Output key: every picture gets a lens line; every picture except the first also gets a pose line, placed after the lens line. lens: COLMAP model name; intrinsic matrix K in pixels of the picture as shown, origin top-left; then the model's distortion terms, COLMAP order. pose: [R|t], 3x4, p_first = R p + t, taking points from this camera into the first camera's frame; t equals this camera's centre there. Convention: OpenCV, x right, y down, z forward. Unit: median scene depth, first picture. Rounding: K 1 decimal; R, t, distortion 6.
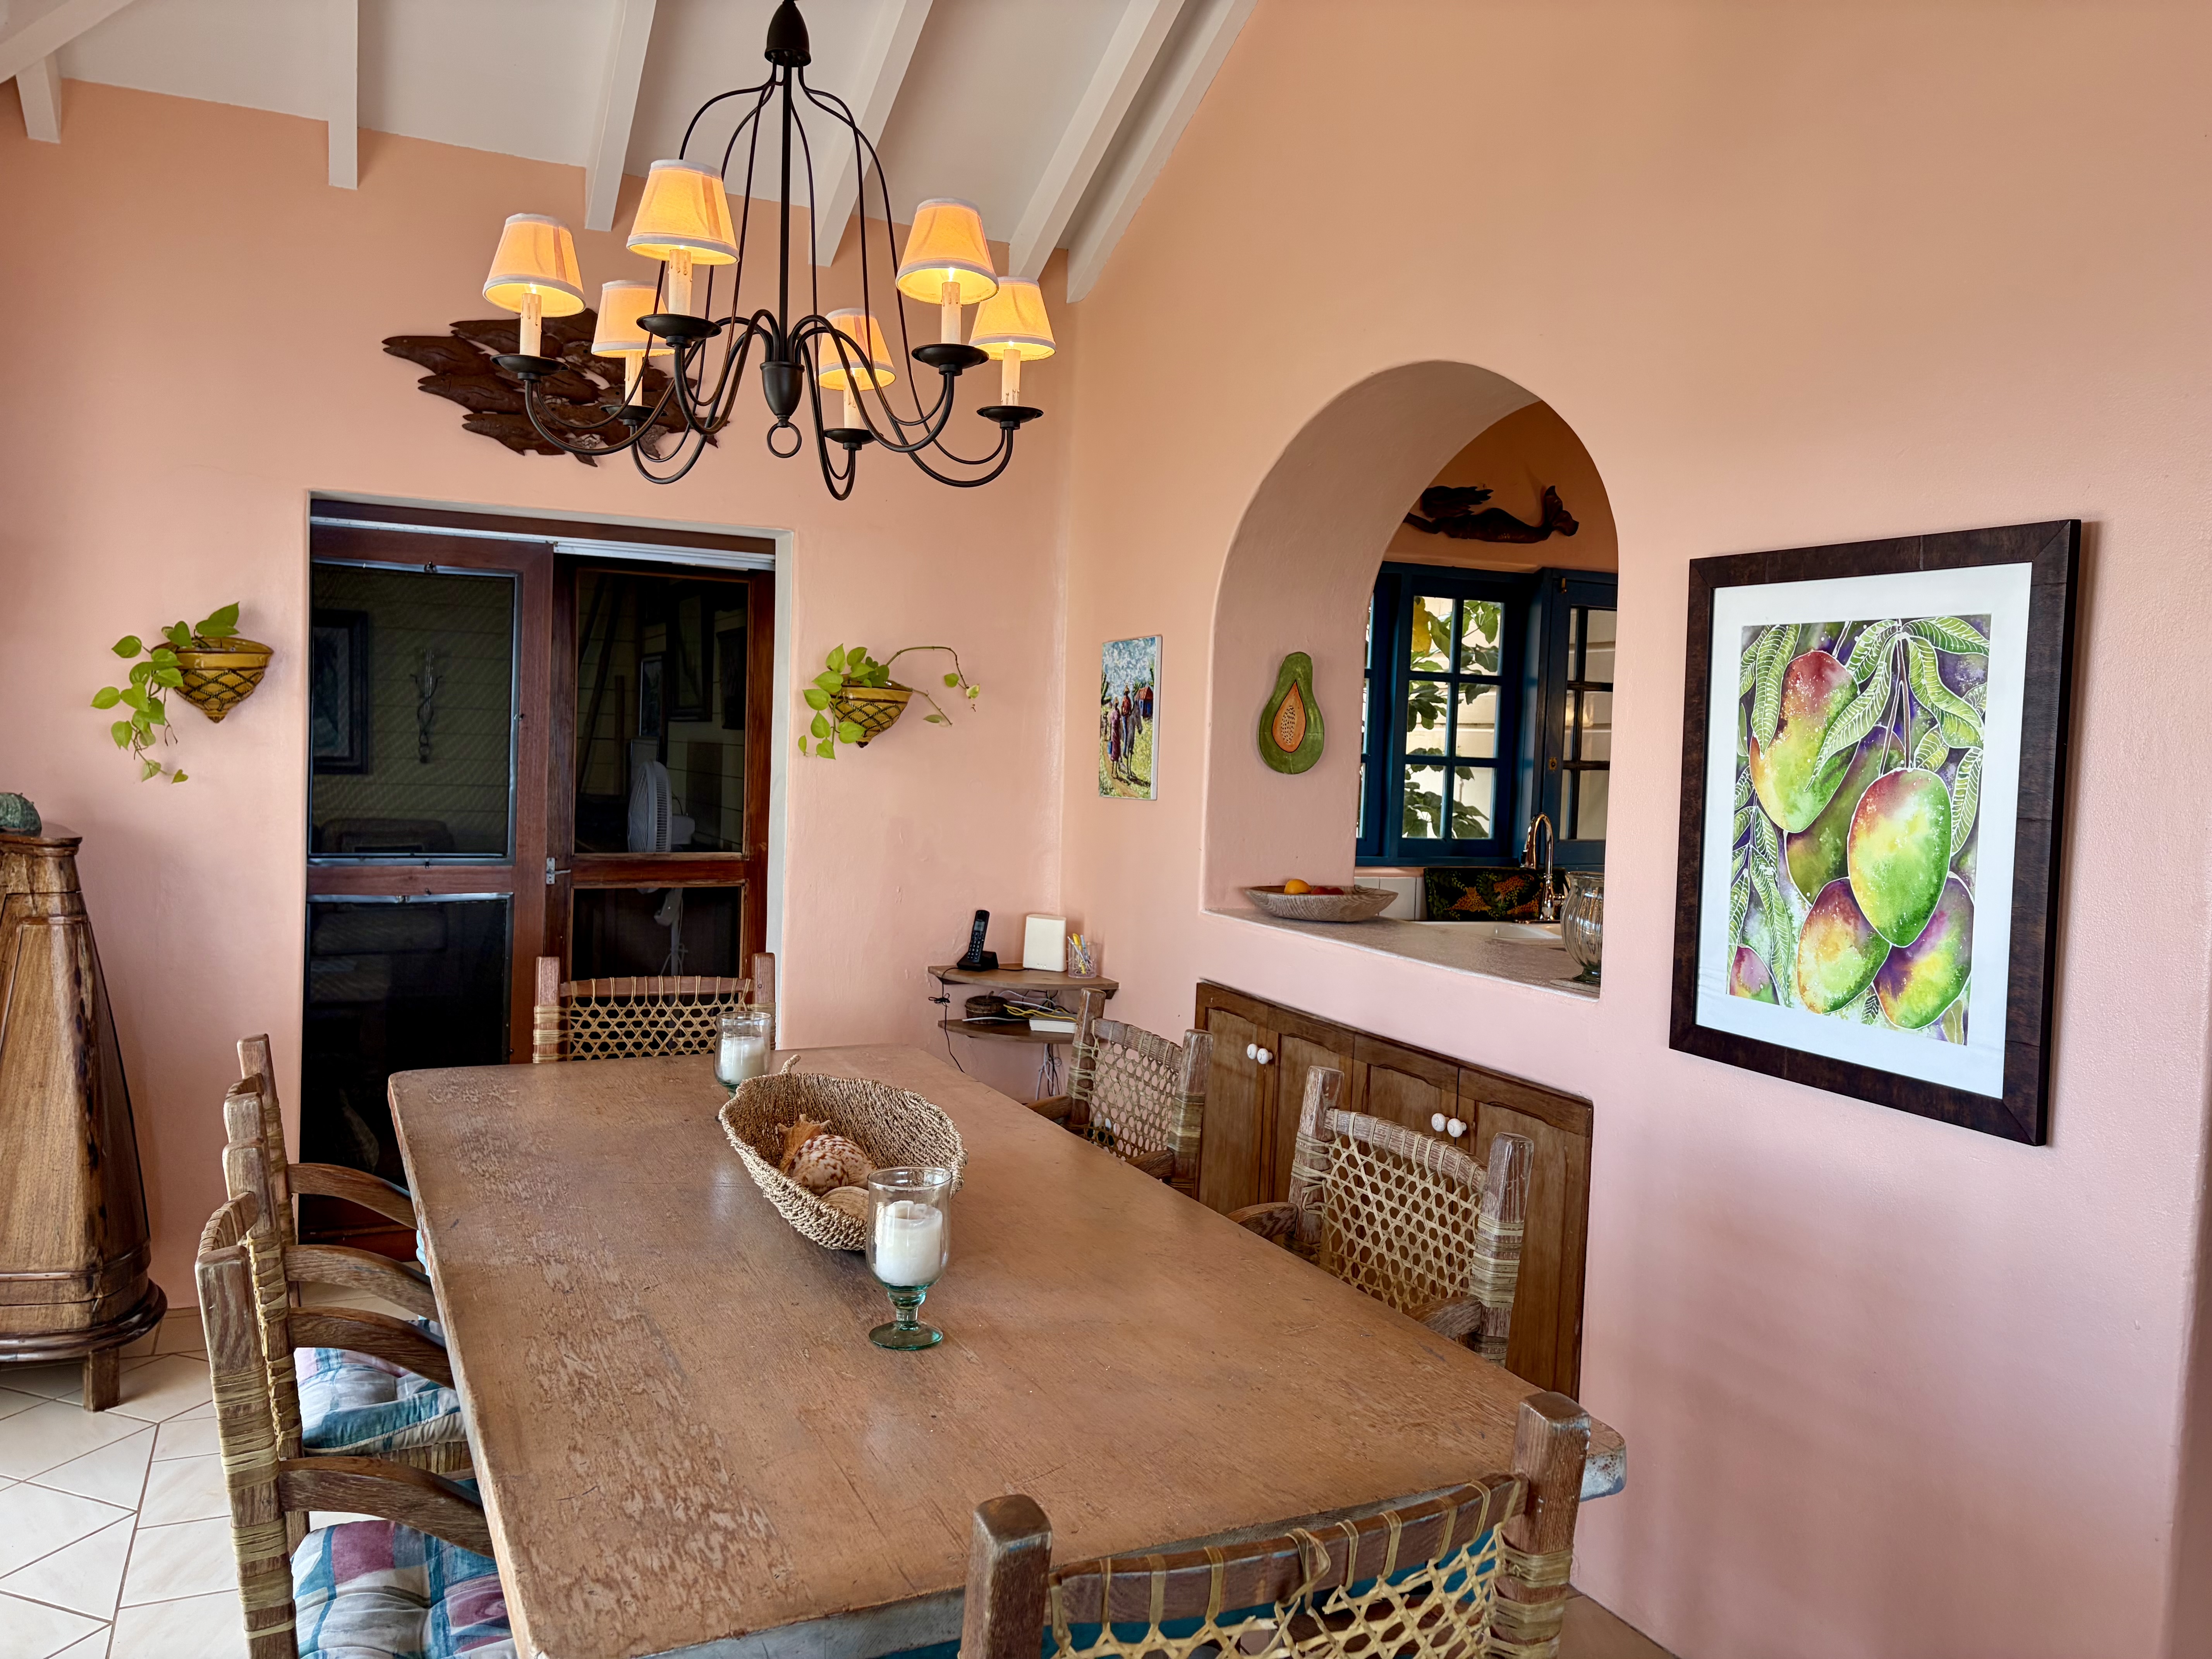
lens RADIAL K [[1680.2, 0, 1115.6], [0, 1680.2, 822.3], [0, 0, 1]] dist [0.015538, 0.004254]
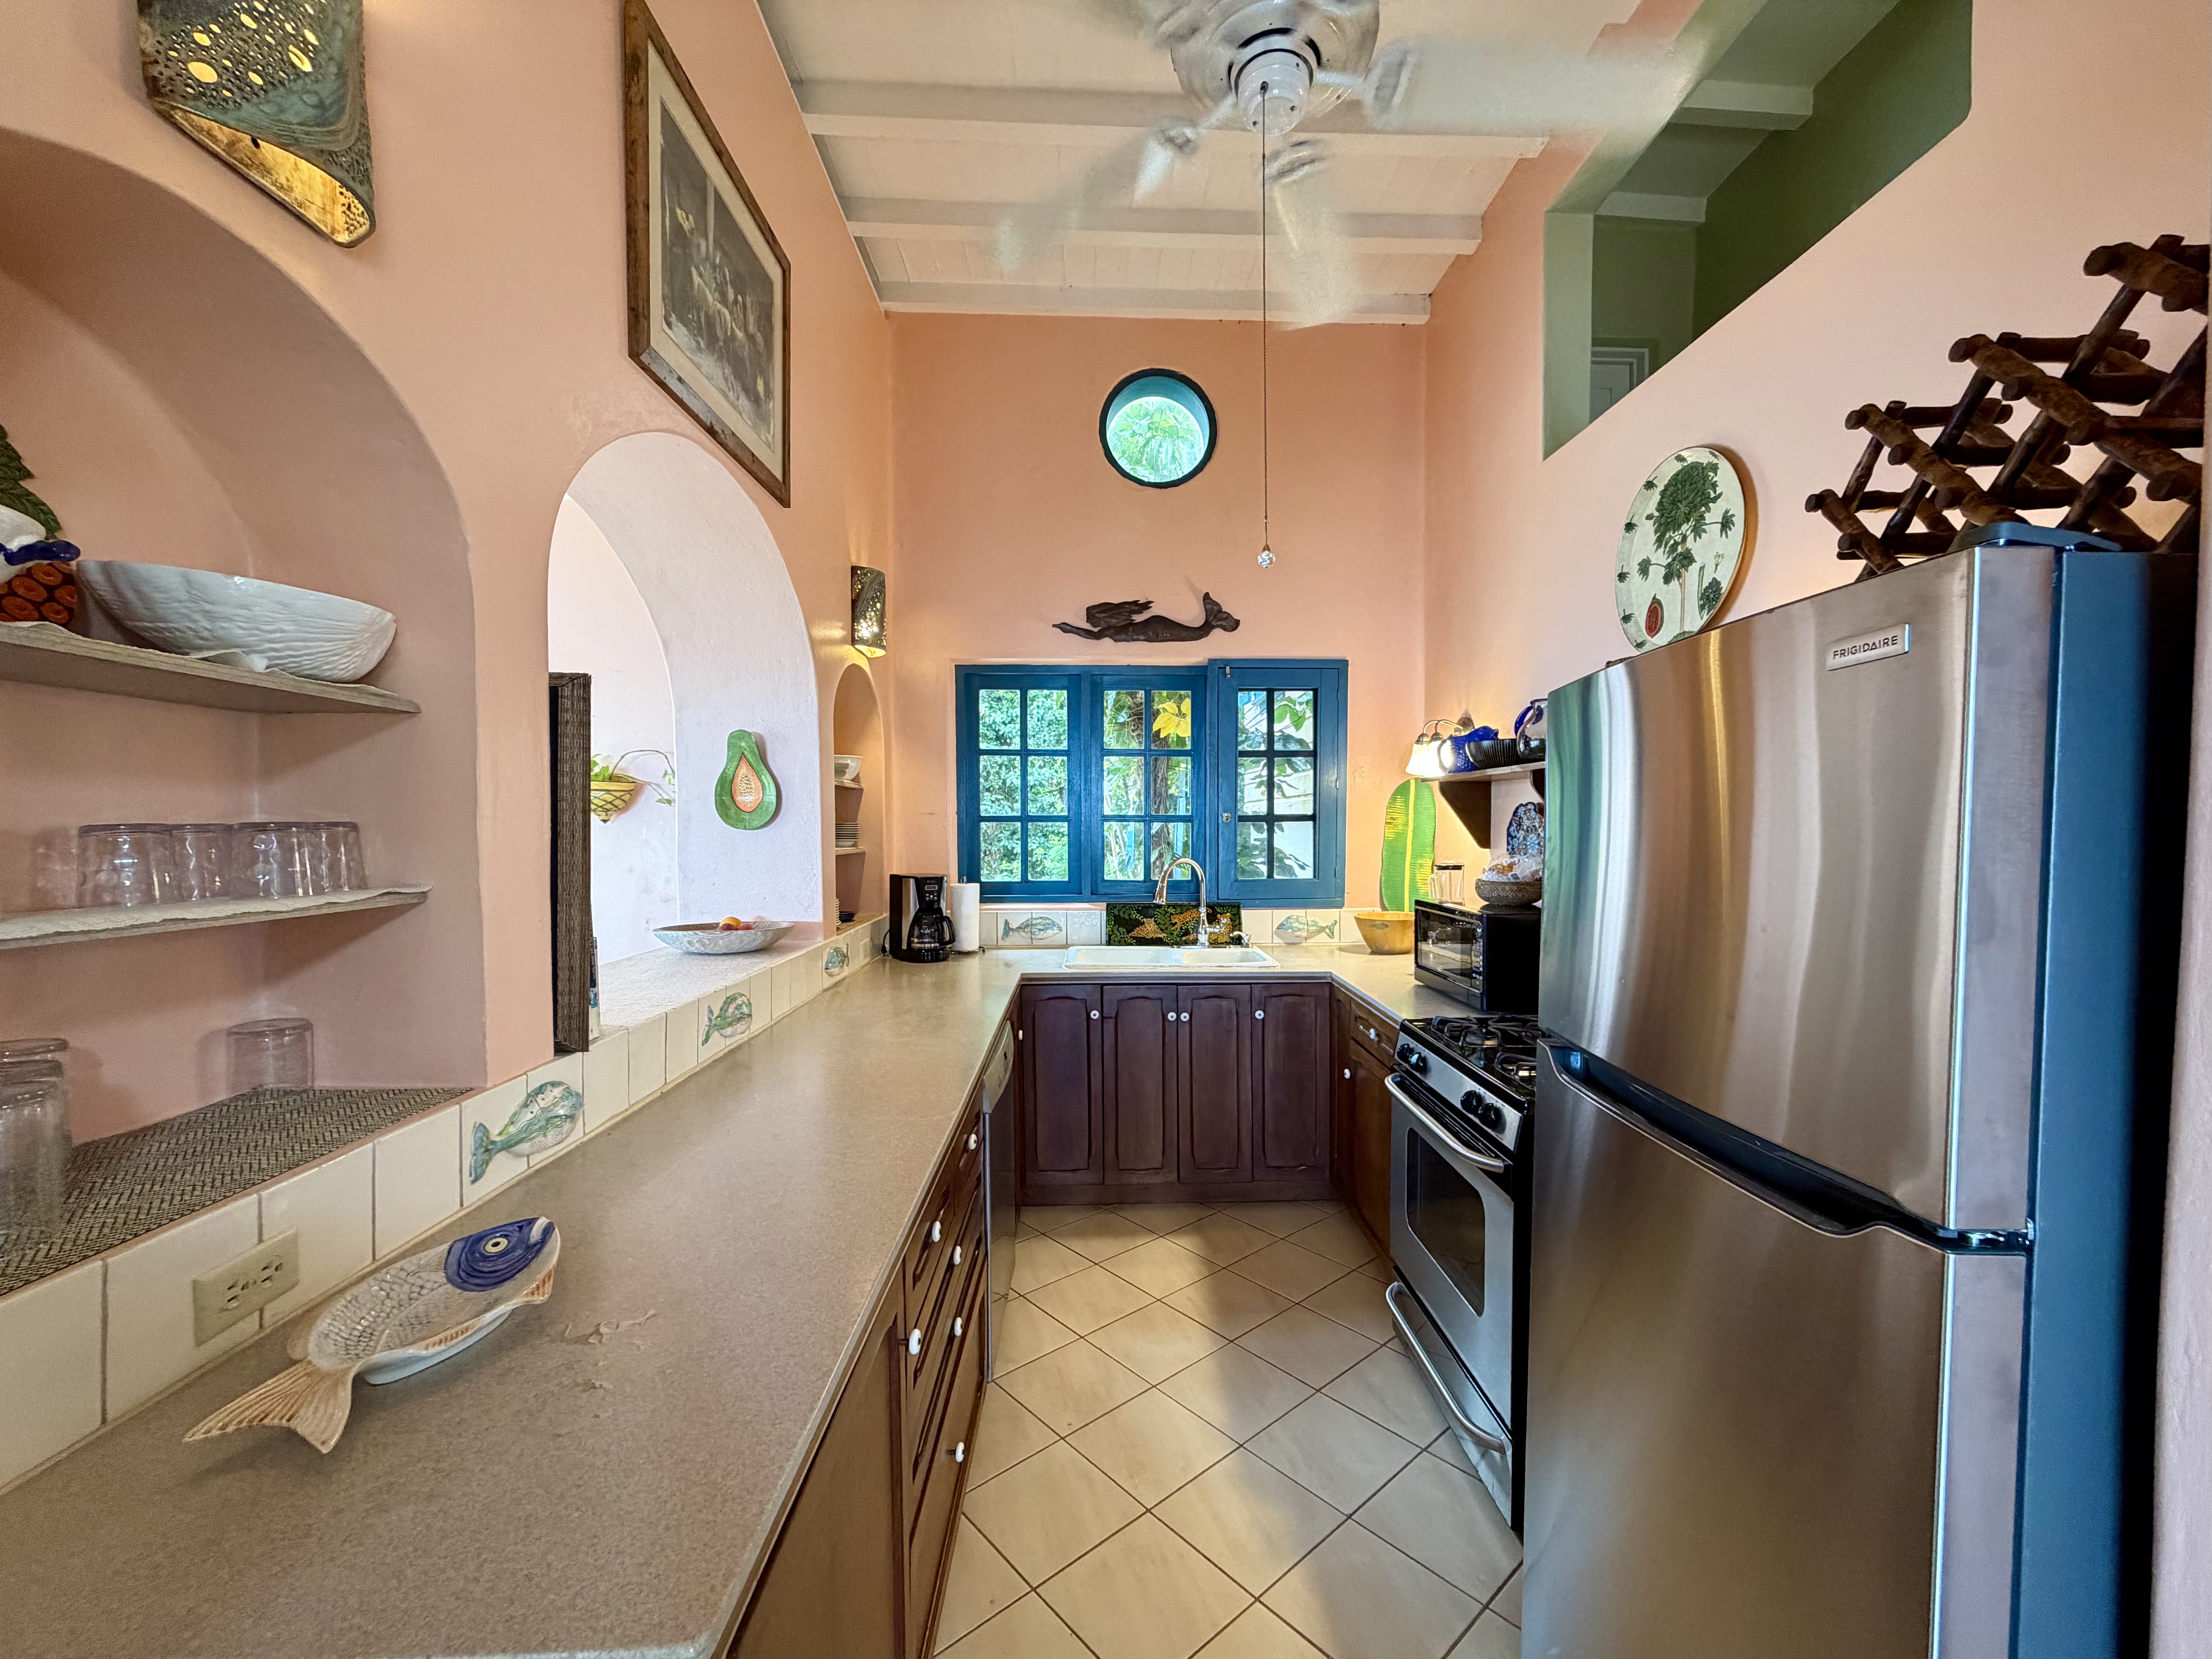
lens RADIAL K [[907.8, 0, 1123.6], [0, 907.8, 848.7], [0, 0, 1]] dist [-0.001122, 0.000031]
pose [[0.920735, -0.029907, -0.389041, 1.057178], [0.017923, 0.999247, -0.034398, 0.022456], [0.389777, 0.024699, 0.920578, 0.855331]]
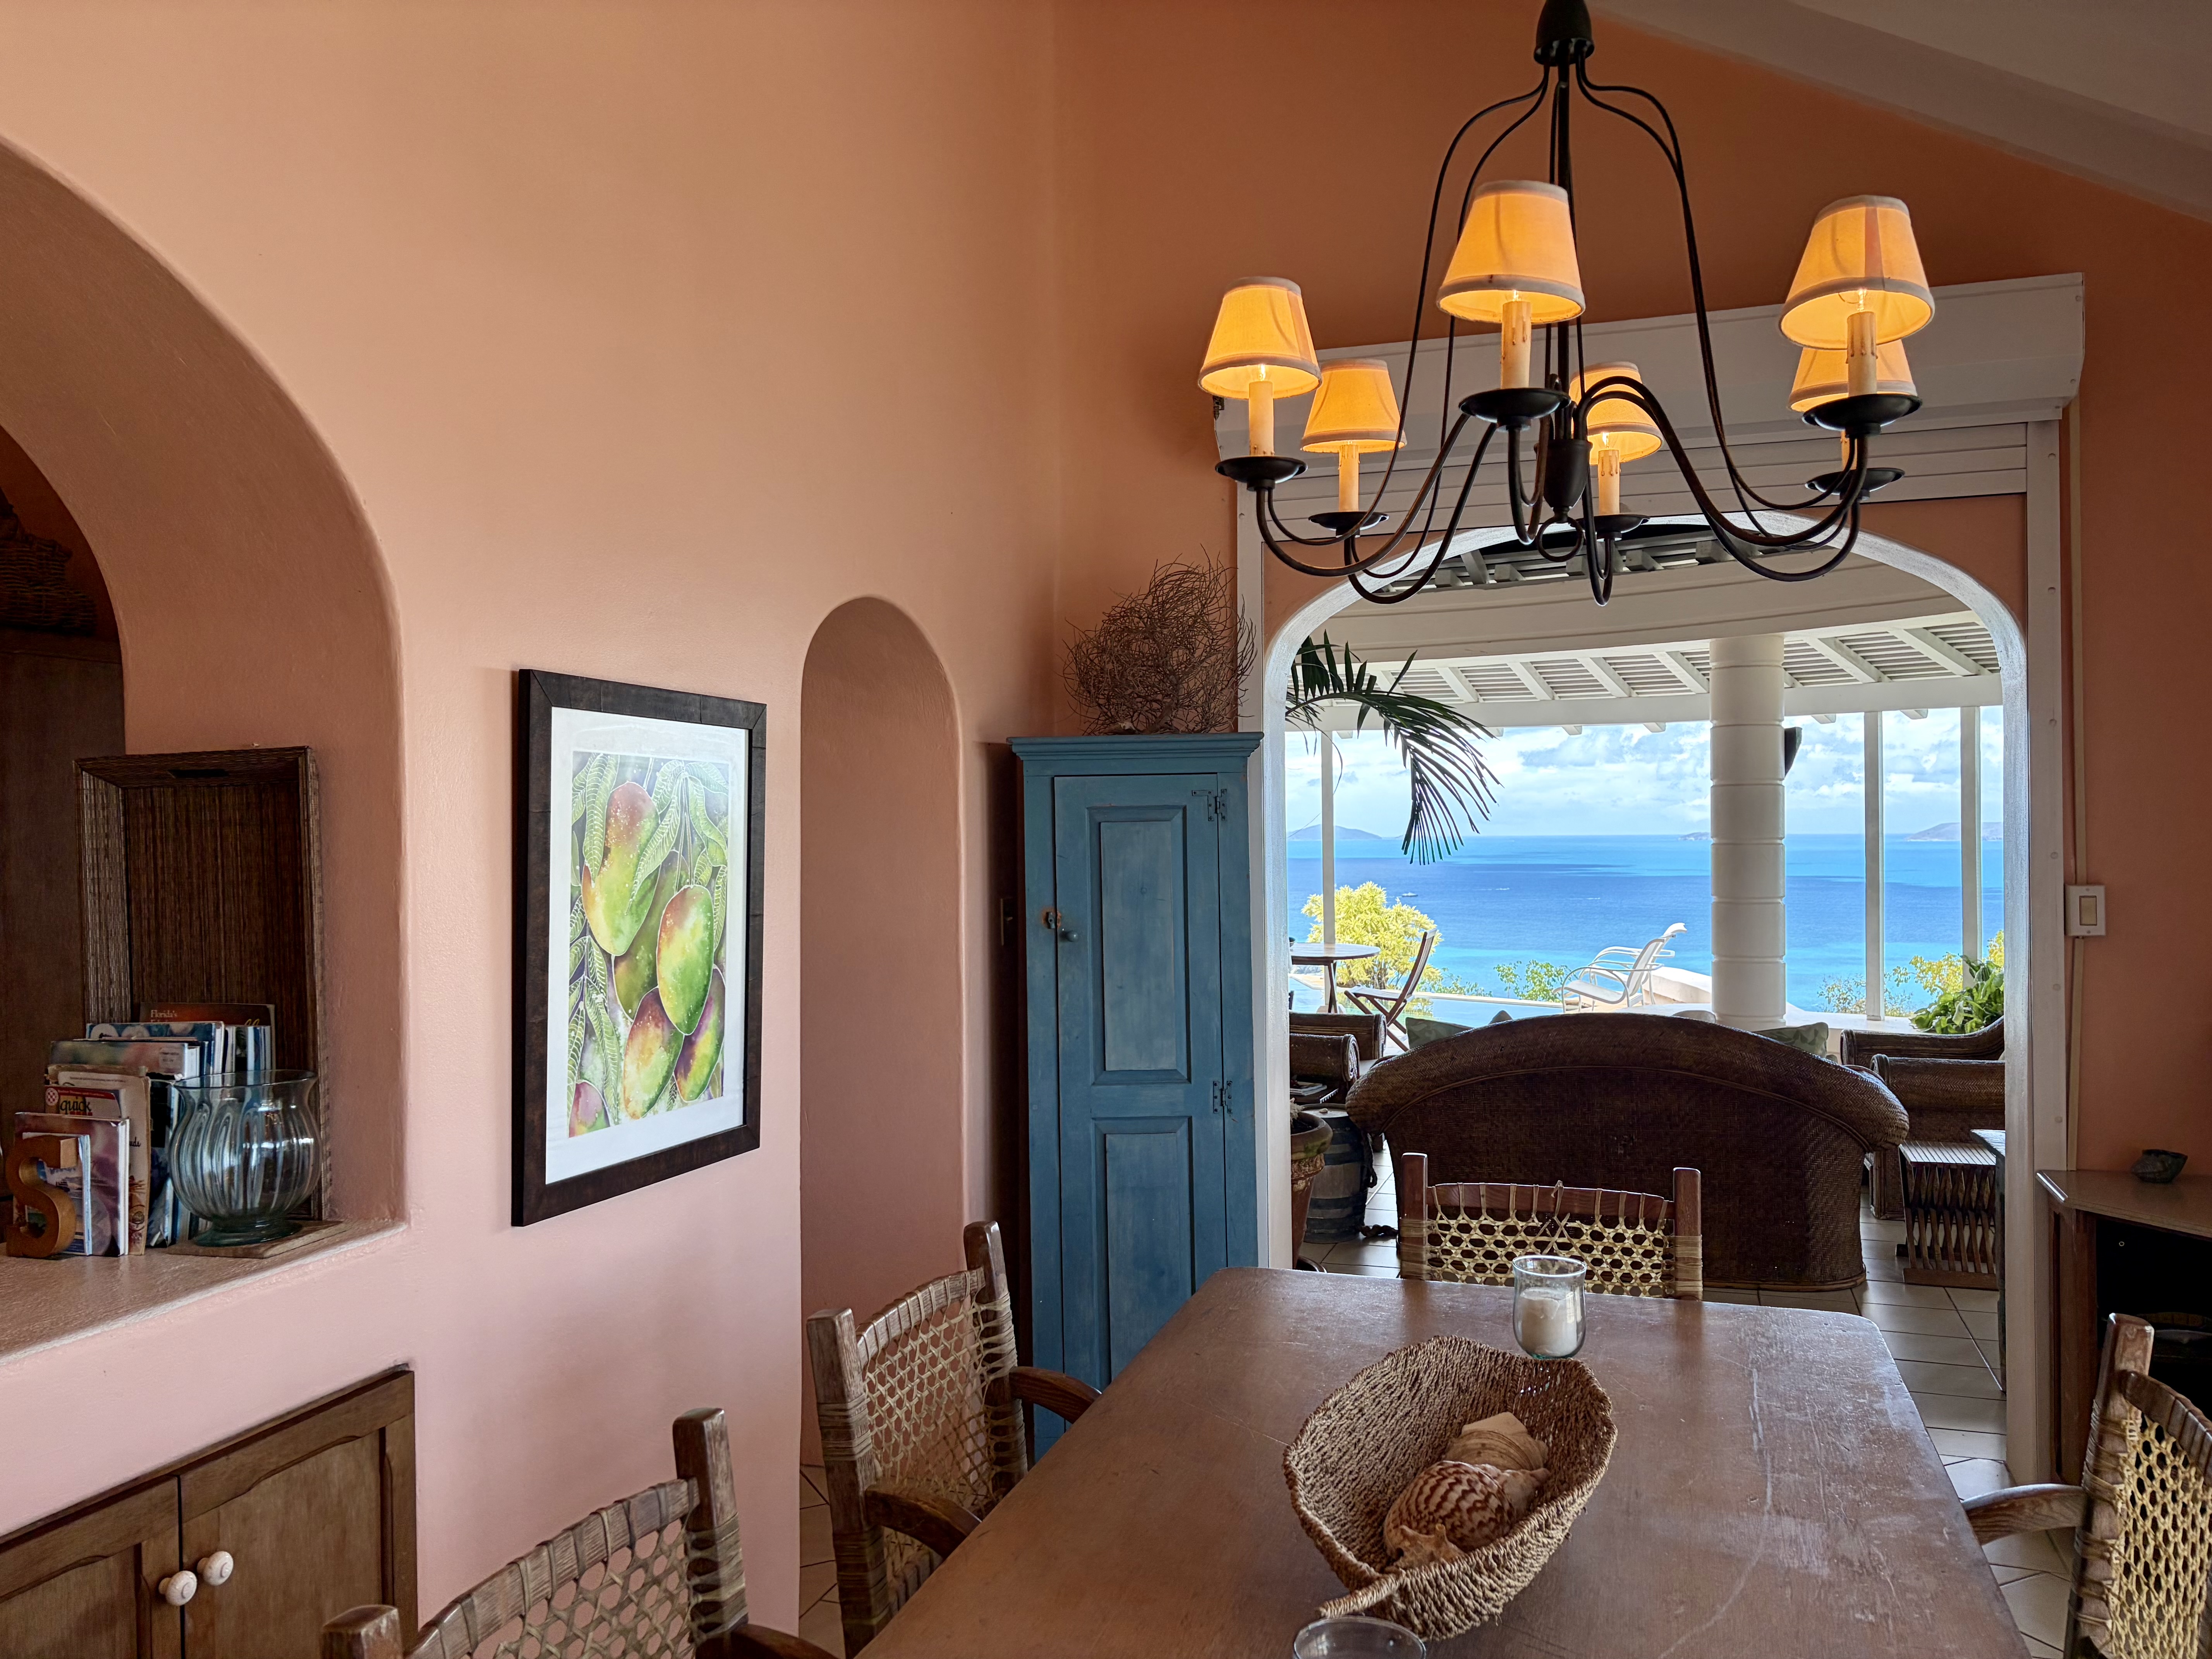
lens RADIAL K [[1677.9, 0, 1110.0], [0, 1677.9, 837.7], [0, 0, 1]] dist [0.035762, -0.037671]
pose [[-0.729694, -0.035980, 0.682827, -0.527815], [0.013493, 0.997662, 0.066989, -0.132825], [-0.683641, 0.058095, -0.727503, 1.555260]]
